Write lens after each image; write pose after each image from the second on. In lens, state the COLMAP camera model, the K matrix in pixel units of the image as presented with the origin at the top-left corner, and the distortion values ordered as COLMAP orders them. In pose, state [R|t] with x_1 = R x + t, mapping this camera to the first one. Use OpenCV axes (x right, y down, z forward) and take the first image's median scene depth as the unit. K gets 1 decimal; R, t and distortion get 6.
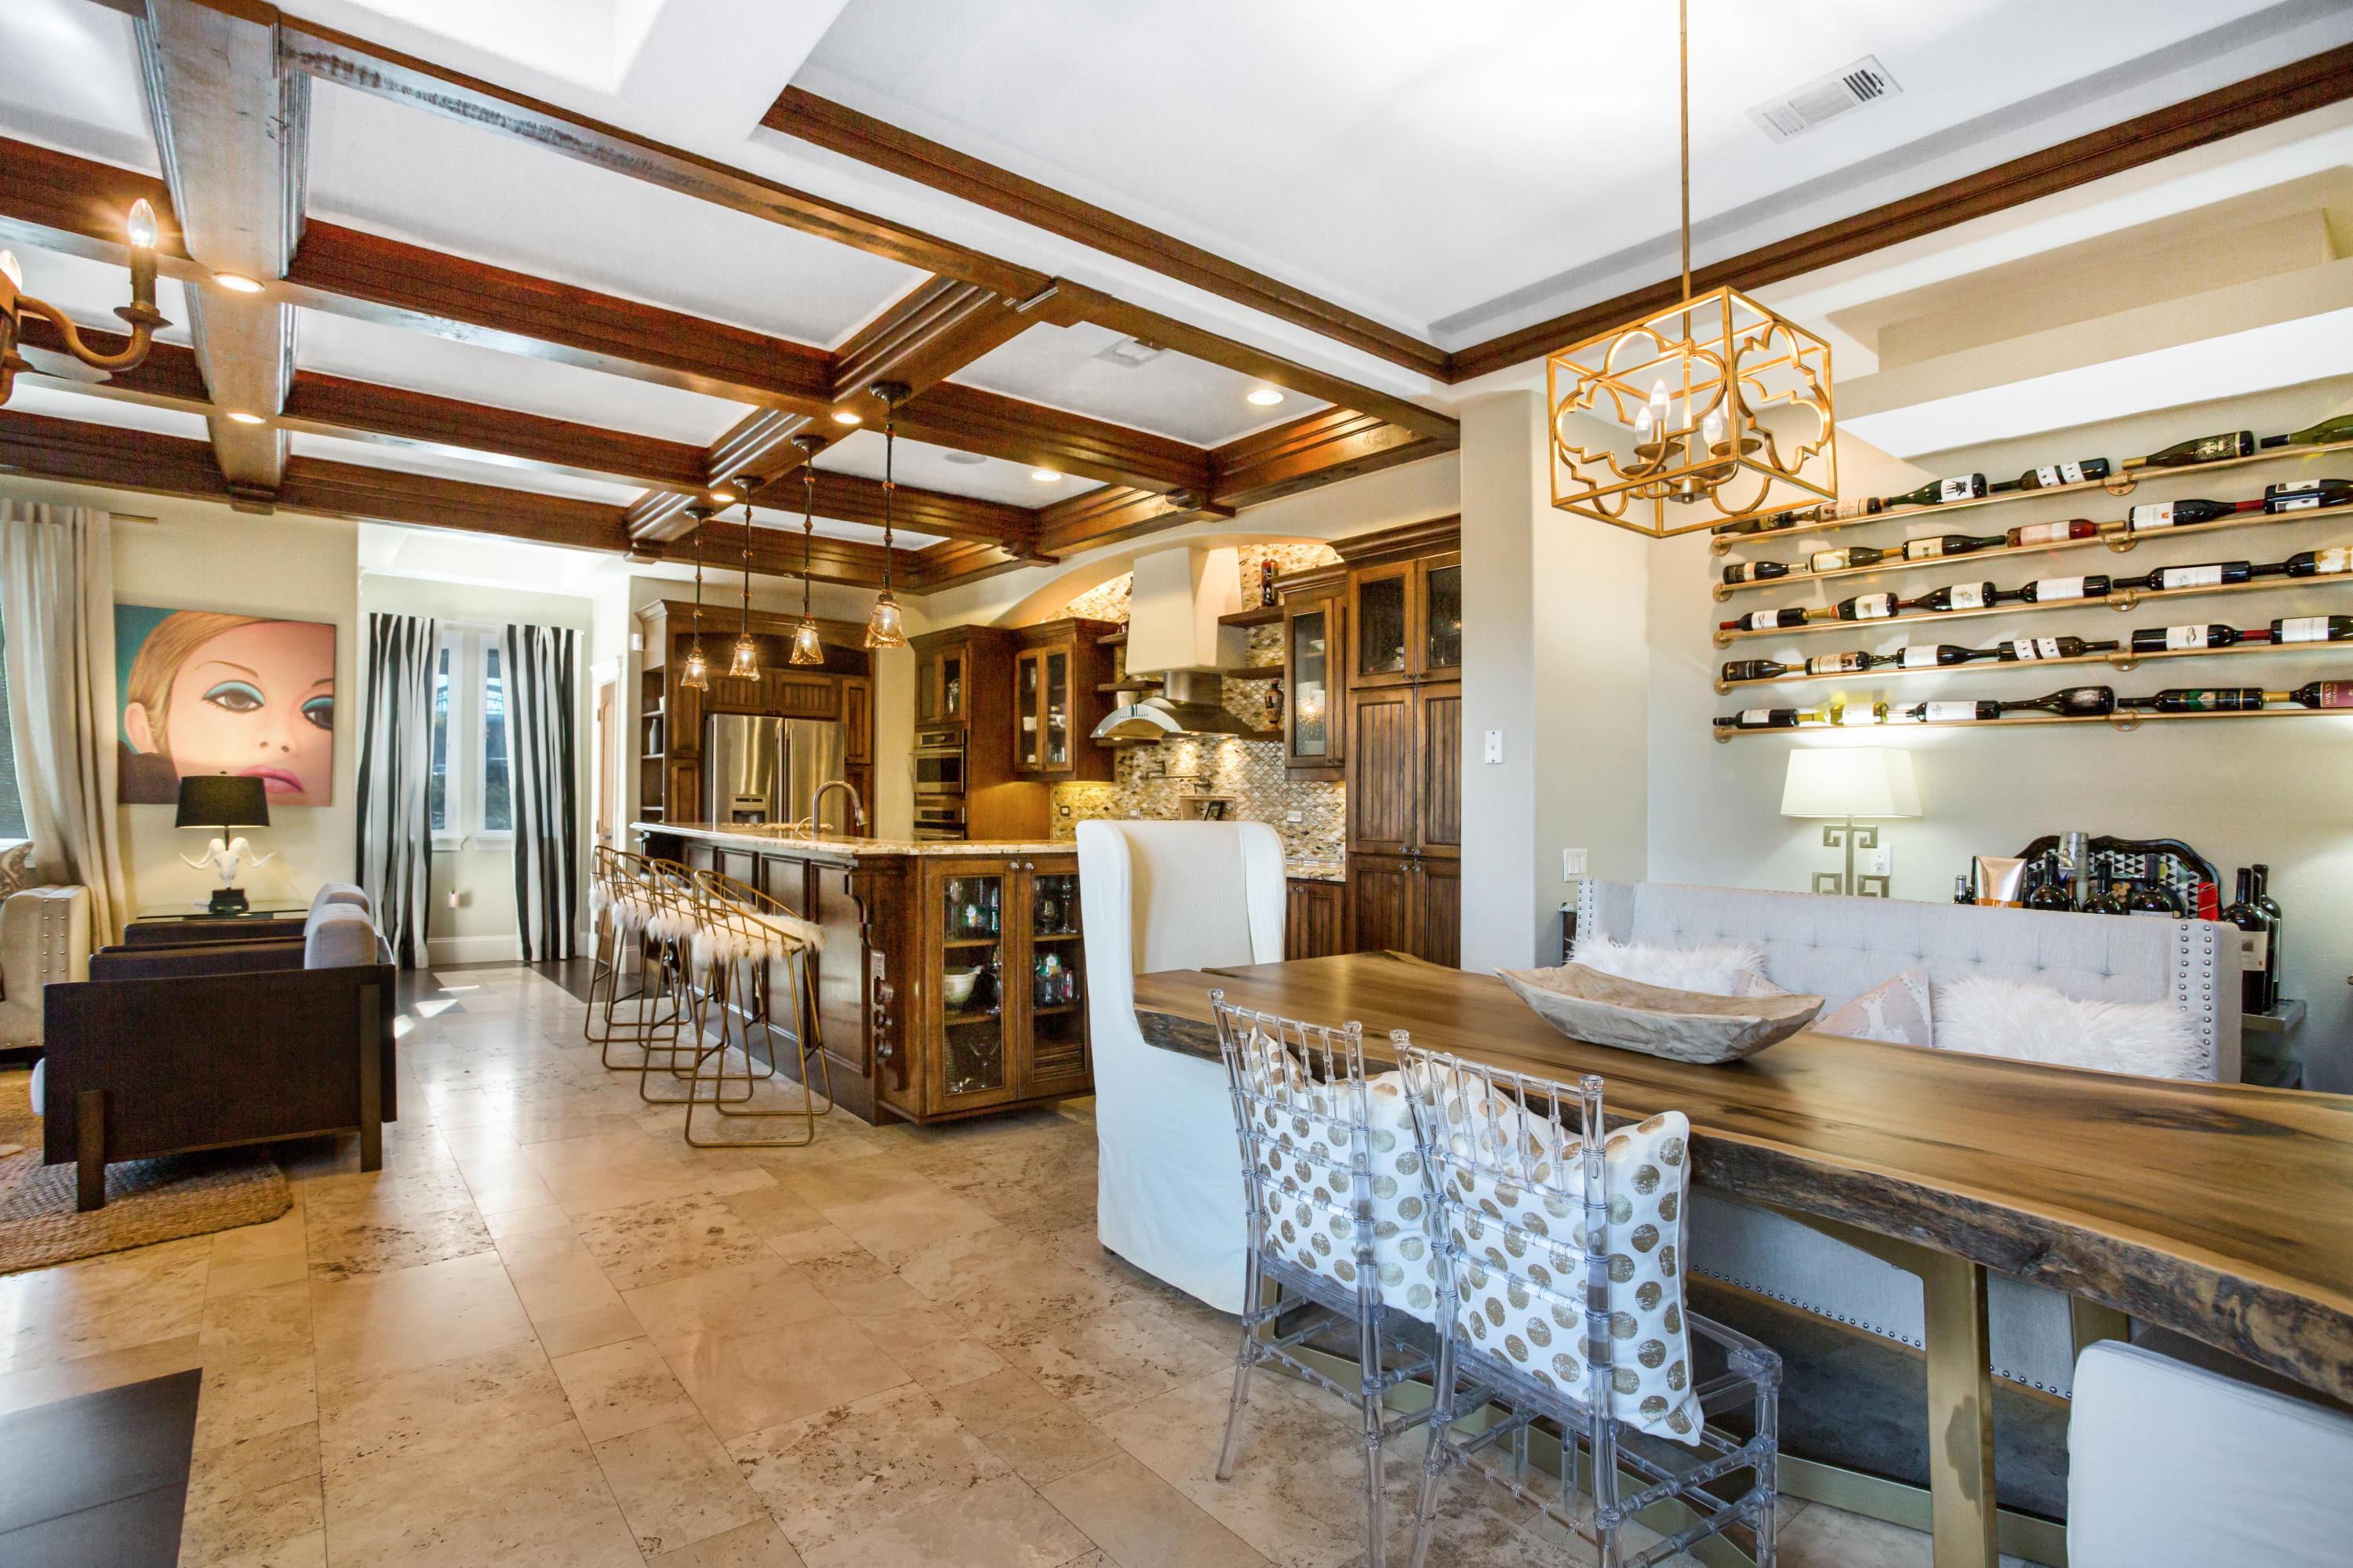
lens RADIAL K [[1172.5, 0, 1182.0], [0, 1172.5, 836.5], [0, 0, 1]] dist [-0.002628, -0.000520]
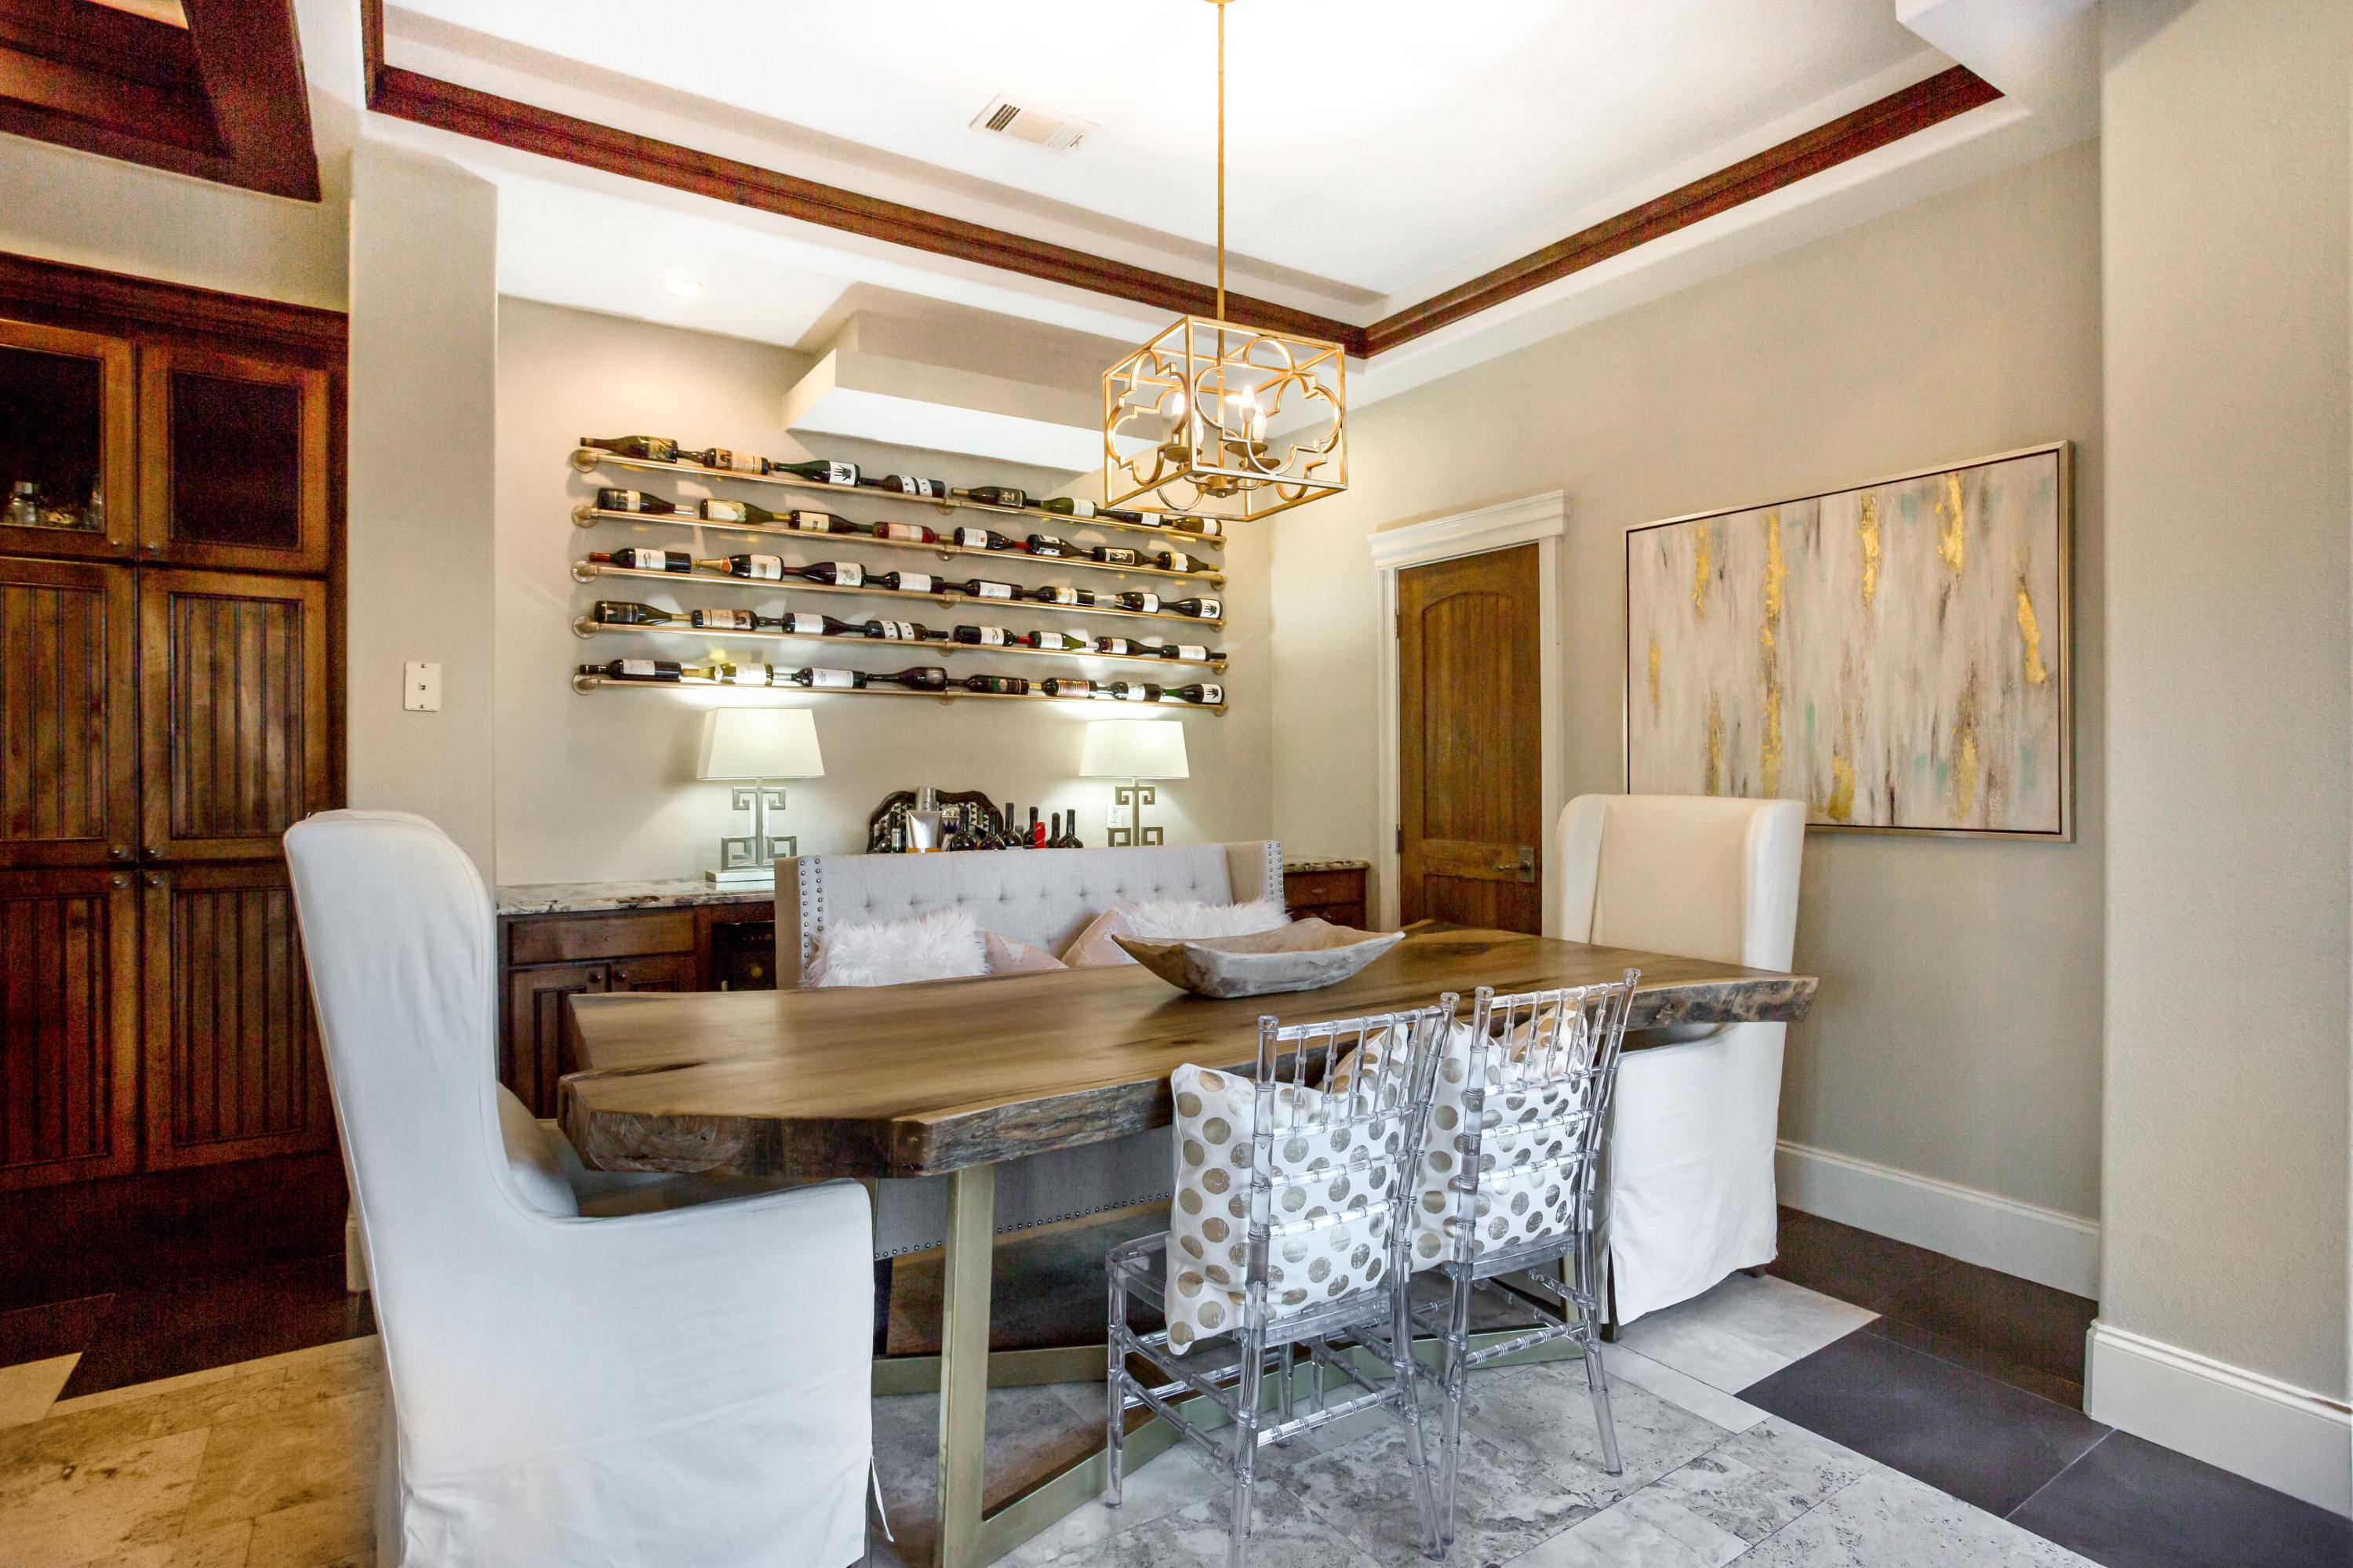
lens RADIAL K [[1250.0, 0, 1177.1], [0, 1250.0, 765.7], [0, 0, 1]] dist [-0.005181, -0.001234]
pose [[0.111618, -0.010999, 0.993690, -0.274952], [0.033713, 0.999405, 0.007276, -0.015325], [-0.993179, 0.032689, 0.111922, 0.346578]]
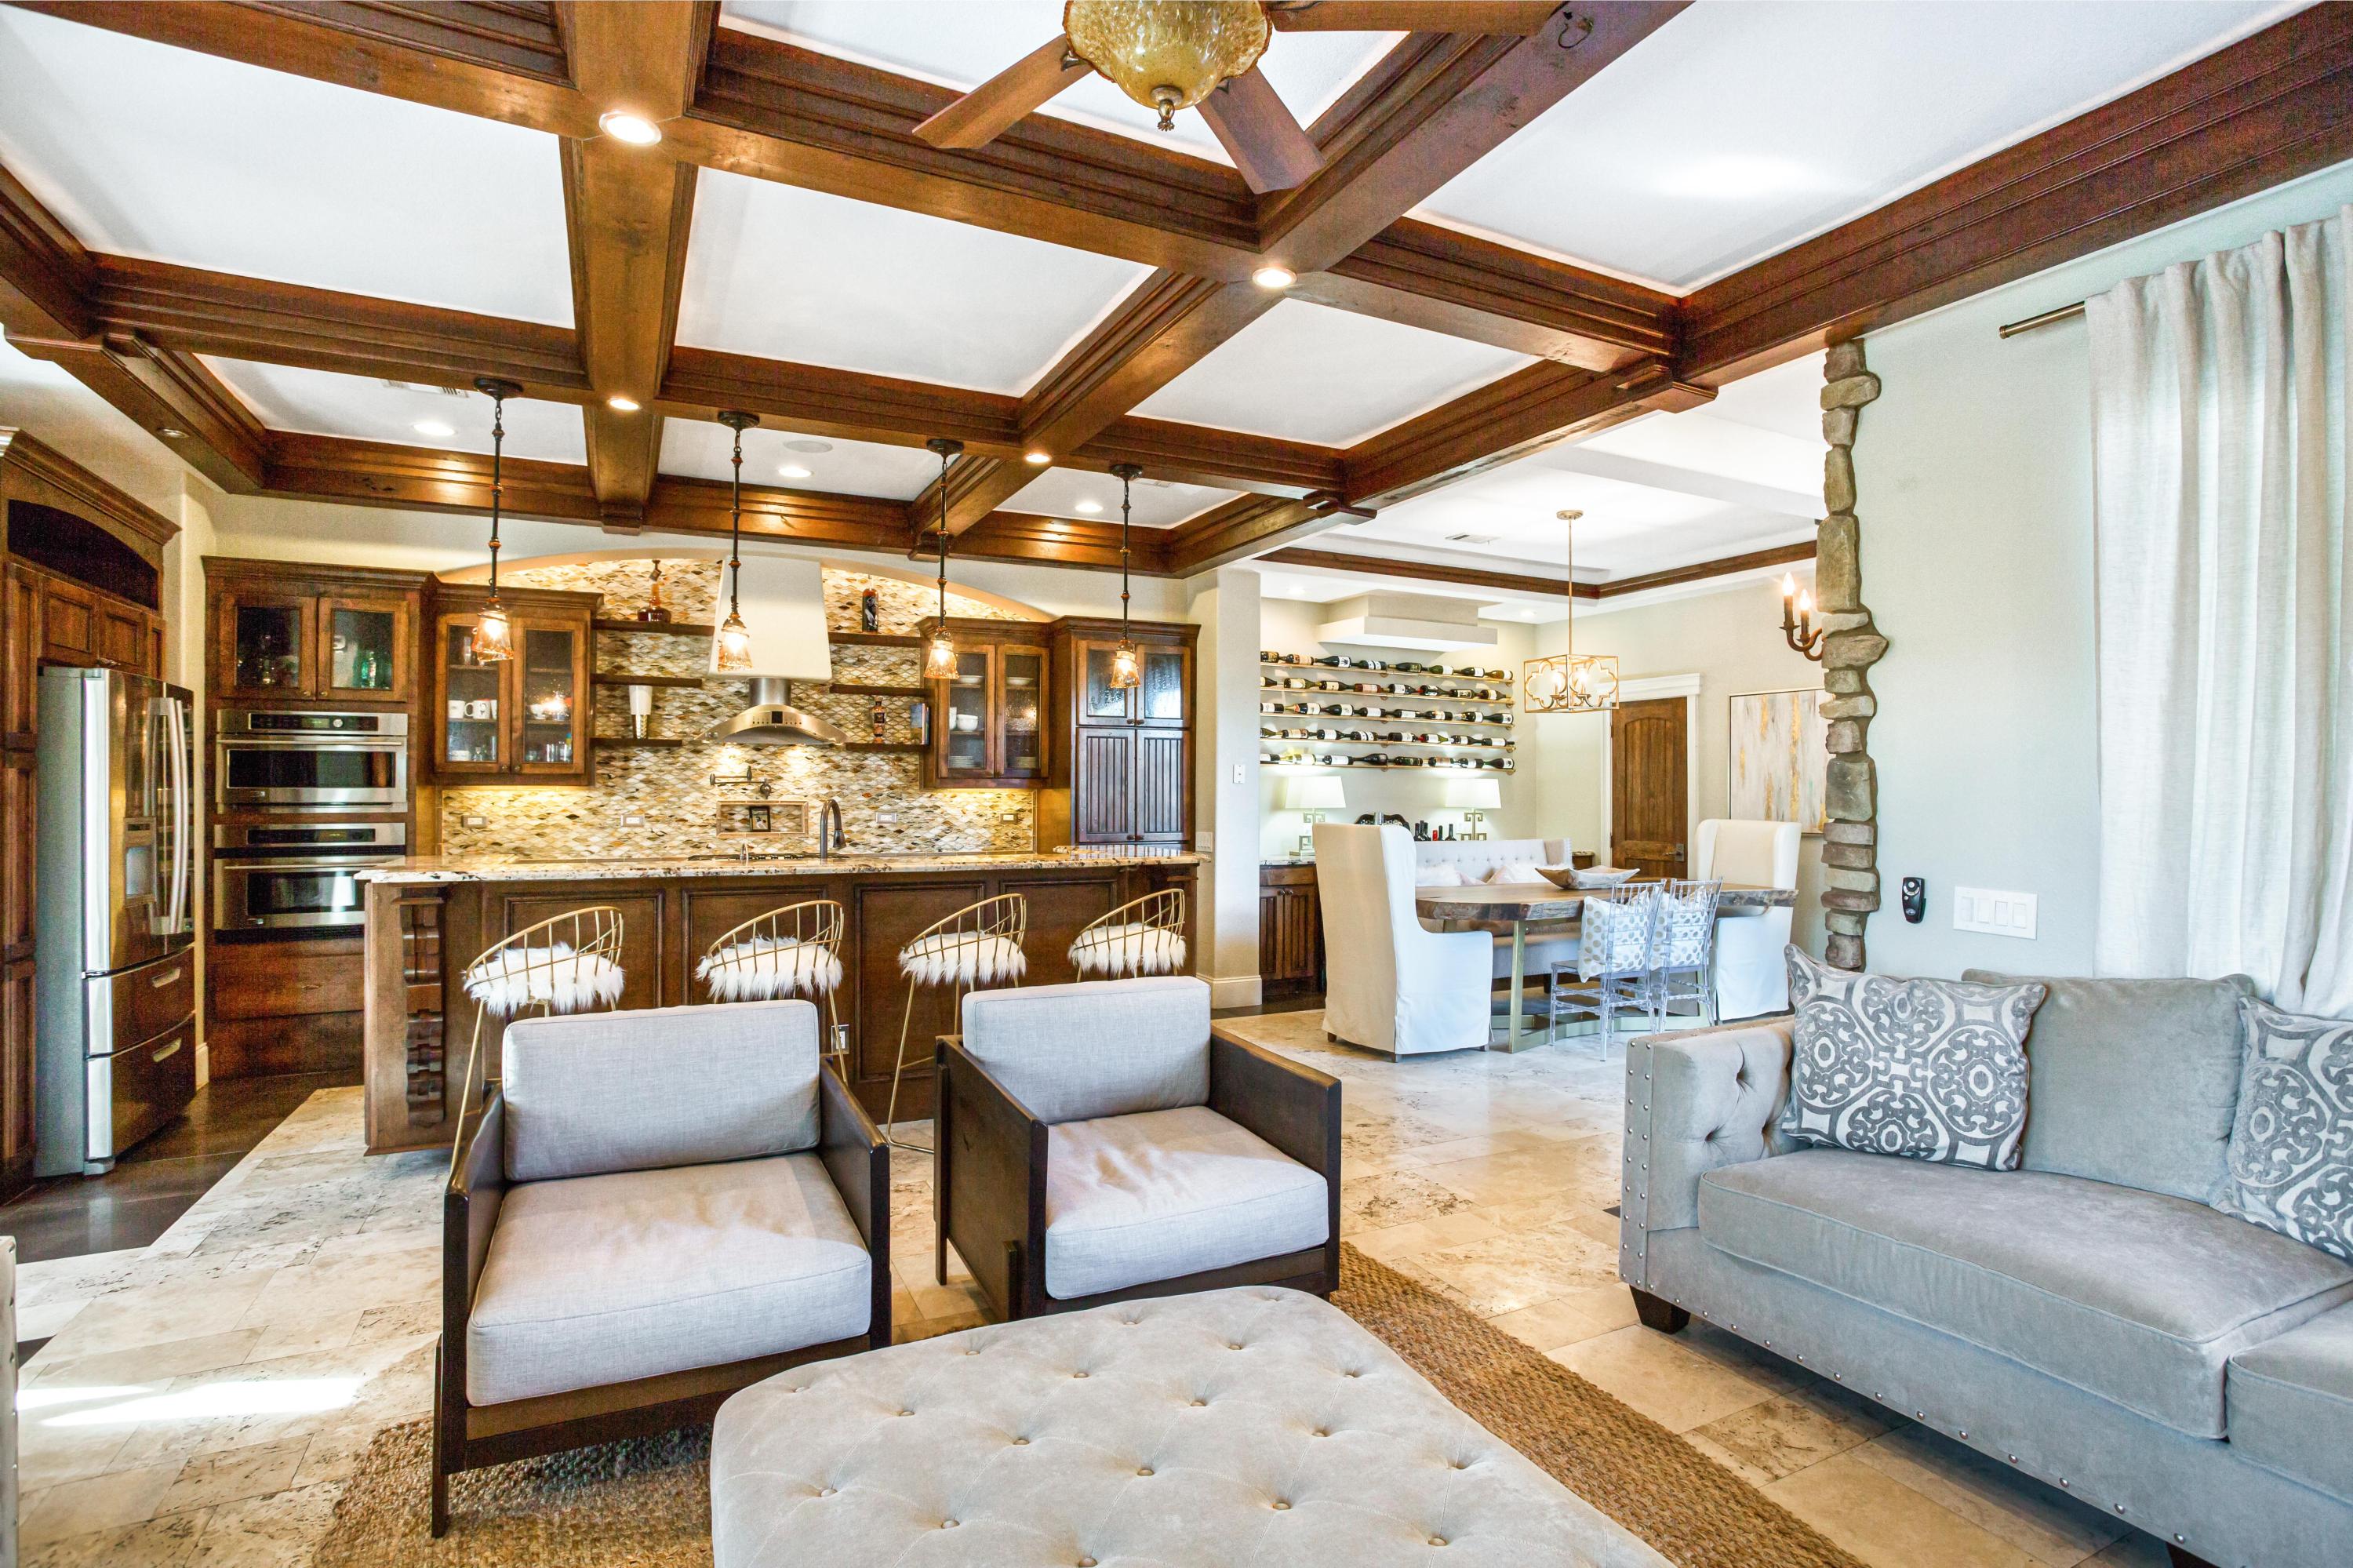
lens RADIAL K [[1173.6, 0, 1176.5], [0, 1173.6, 784.0], [0, 0, 1]] dist [-0.047094, -0.020226]
pose [[0.231346, -0.011452, 0.972804, -0.988860], [0.028327, 0.999586, 0.005031, -0.050170], [-0.972459, 0.026393, 0.231574, 0.483453]]
